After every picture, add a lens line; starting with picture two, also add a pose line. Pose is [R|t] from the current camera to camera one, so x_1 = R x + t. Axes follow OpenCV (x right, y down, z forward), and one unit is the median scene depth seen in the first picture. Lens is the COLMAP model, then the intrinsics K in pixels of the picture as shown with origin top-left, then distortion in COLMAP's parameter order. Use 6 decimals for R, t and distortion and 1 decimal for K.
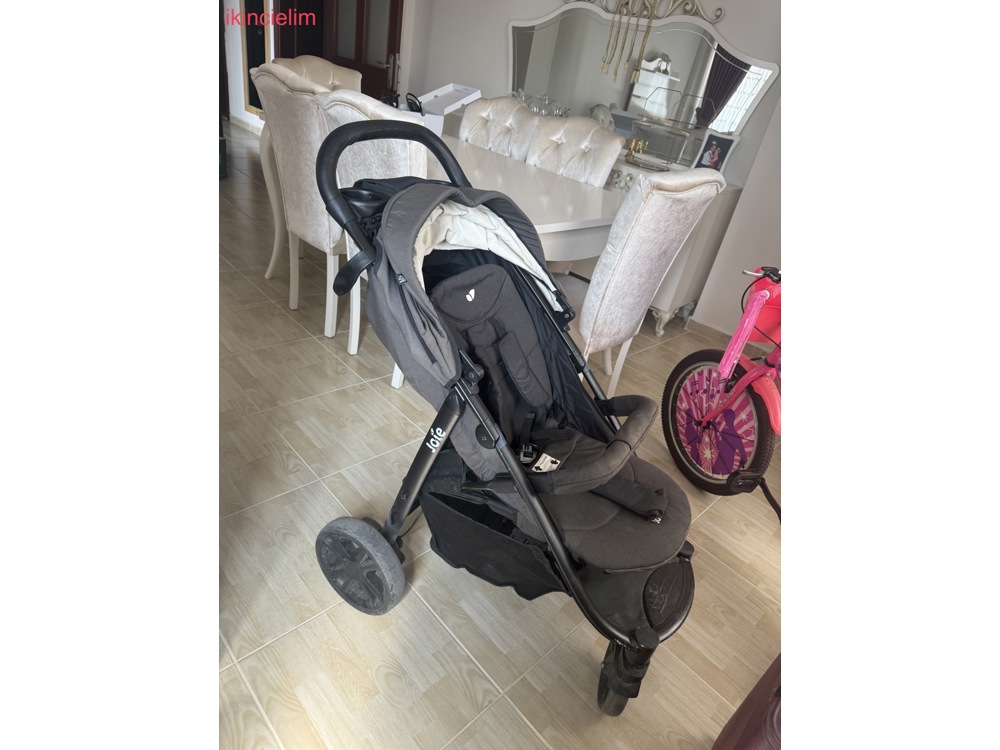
lens RADIAL K [[548.4, 0, 499.9], [0, 548.4, 378.5], [0, 0, 1]] dist [-0.017933, -0.003422]
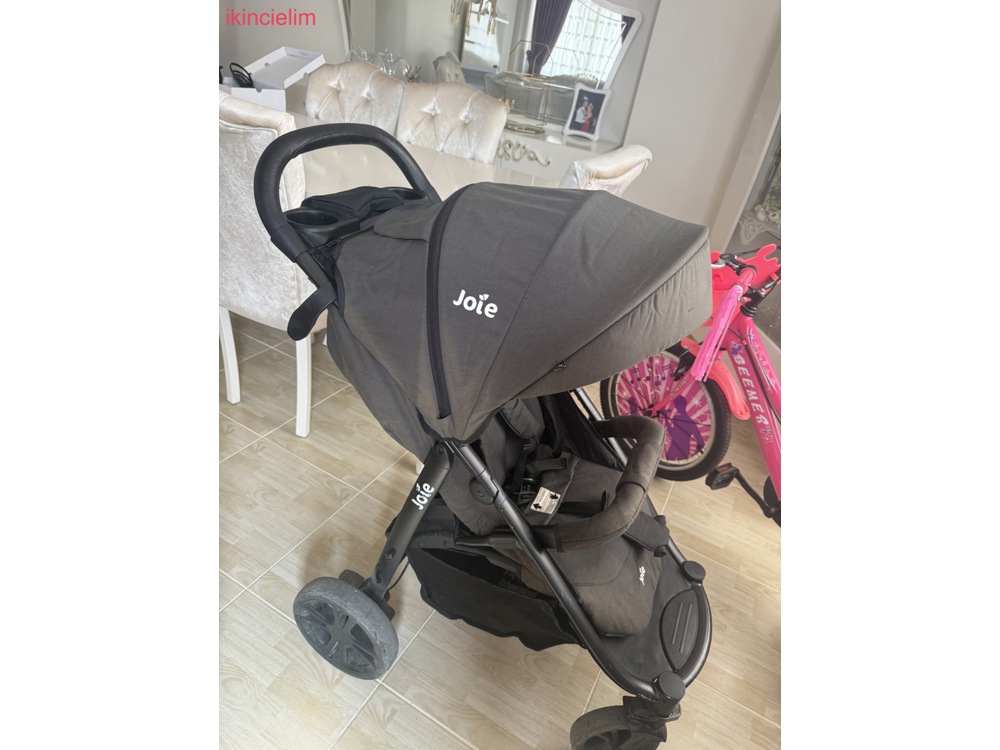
lens RADIAL K [[548.4, 0, 502.6], [0, 548.4, 377.8], [0, 0, 1]] dist [-0.017933, -0.003422]
pose [[0.952601, -0.188364, 0.238893, -0.087355], [0.168284, 0.980445, 0.102023, -0.109729], [-0.253439, -0.056985, 0.965671, 0.133620]]
